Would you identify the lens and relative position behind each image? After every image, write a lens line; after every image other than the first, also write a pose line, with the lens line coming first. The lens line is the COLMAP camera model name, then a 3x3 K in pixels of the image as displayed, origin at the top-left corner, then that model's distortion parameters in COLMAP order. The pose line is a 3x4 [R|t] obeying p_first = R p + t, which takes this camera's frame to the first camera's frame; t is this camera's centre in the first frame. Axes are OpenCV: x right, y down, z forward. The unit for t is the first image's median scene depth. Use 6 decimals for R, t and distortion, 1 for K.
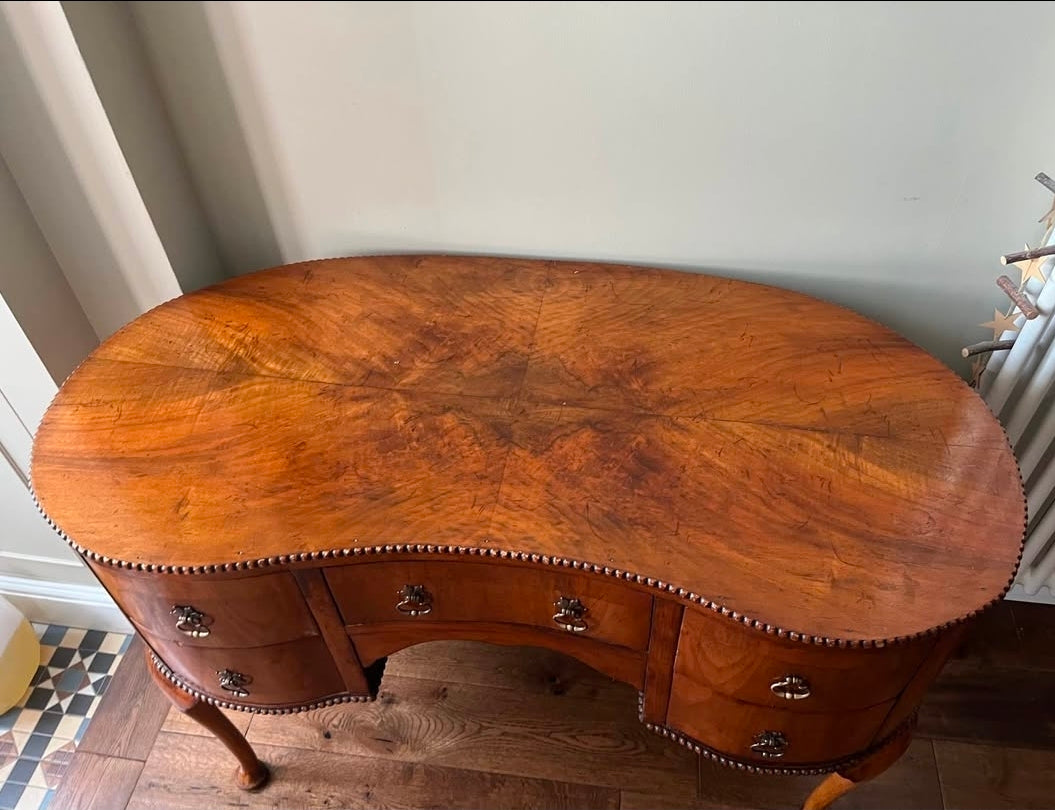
lens RADIAL K [[814.8, 0, 543.4], [0, 814.8, 351.6], [0, 0, 1]] dist [0.040586, -0.057501]
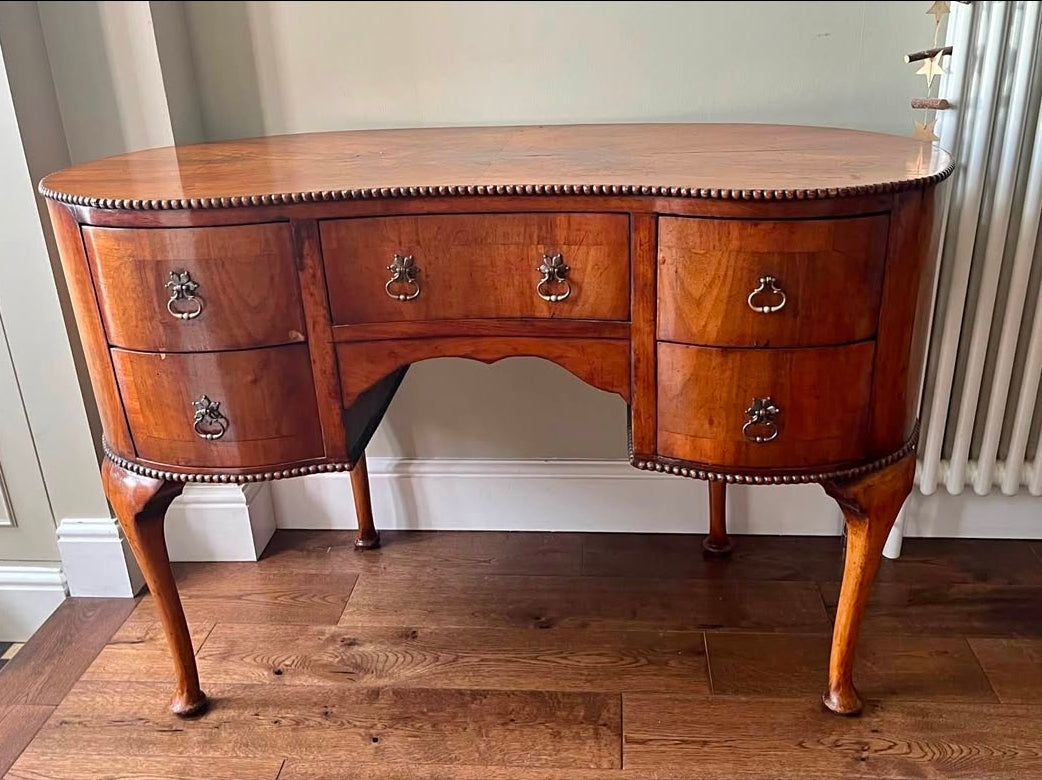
lens RADIAL K [[955.5, 0, 530.9], [0, 955.5, 406.9], [0, 0, 1]] dist [0.018035, 0.000000]
pose [[0.998565, -0.029241, 0.044859, -0.037824], [0.044163, 0.923468, -0.381124, 0.636504], [-0.030282, 0.382559, 0.923435, -0.043478]]
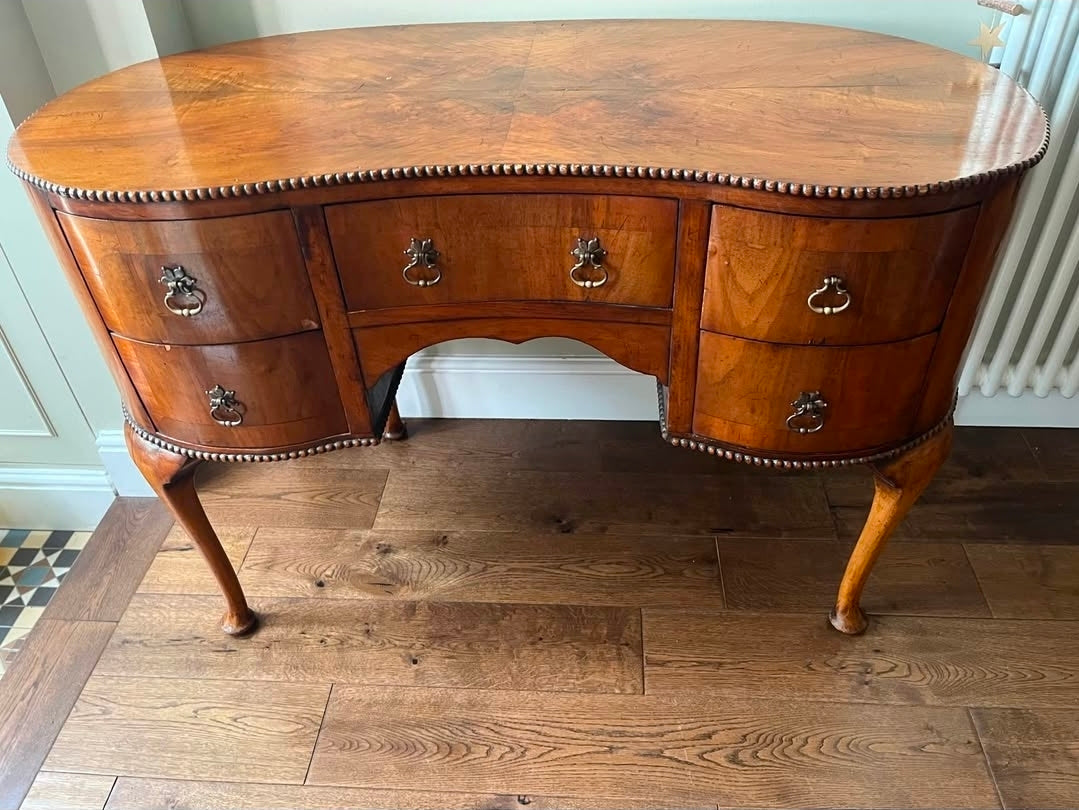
lens RADIAL K [[810.7, 0, 532.1], [0, 810.7, 386.8], [0, 0, 1]] dist [0.023371, -0.023419]
pose [[0.997838, -0.052568, 0.039436, -0.052340], [0.056753, 0.991876, -0.113845, 0.383917], [-0.033131, 0.115837, 0.992716, 0.060635]]
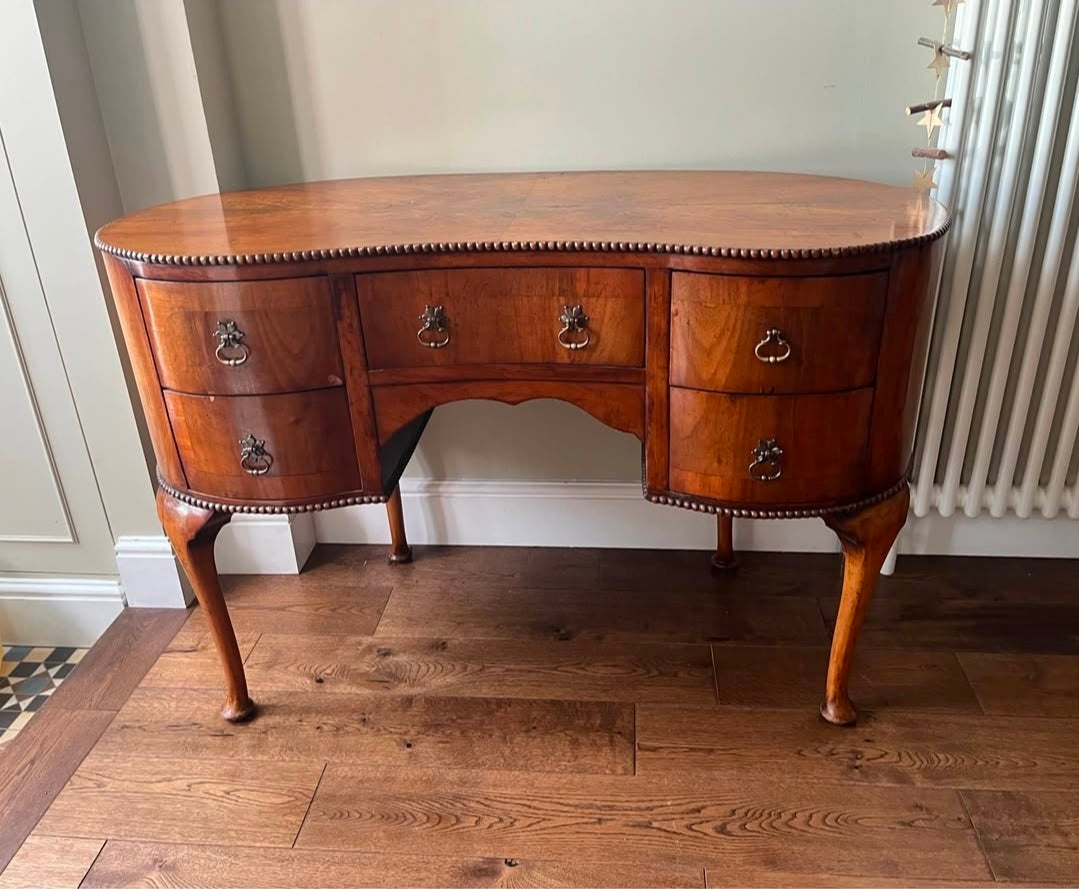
lens RADIAL K [[894.6, 0, 542.1], [0, 894.6, 436.3], [0, 0, 1]] dist [0.019172, -0.002266]
pose [[0.999021, -0.028514, 0.033810, -0.038041], [0.038497, 0.936962, -0.347305, 0.601446], [-0.021776, 0.348267, 0.937142, -0.066118]]
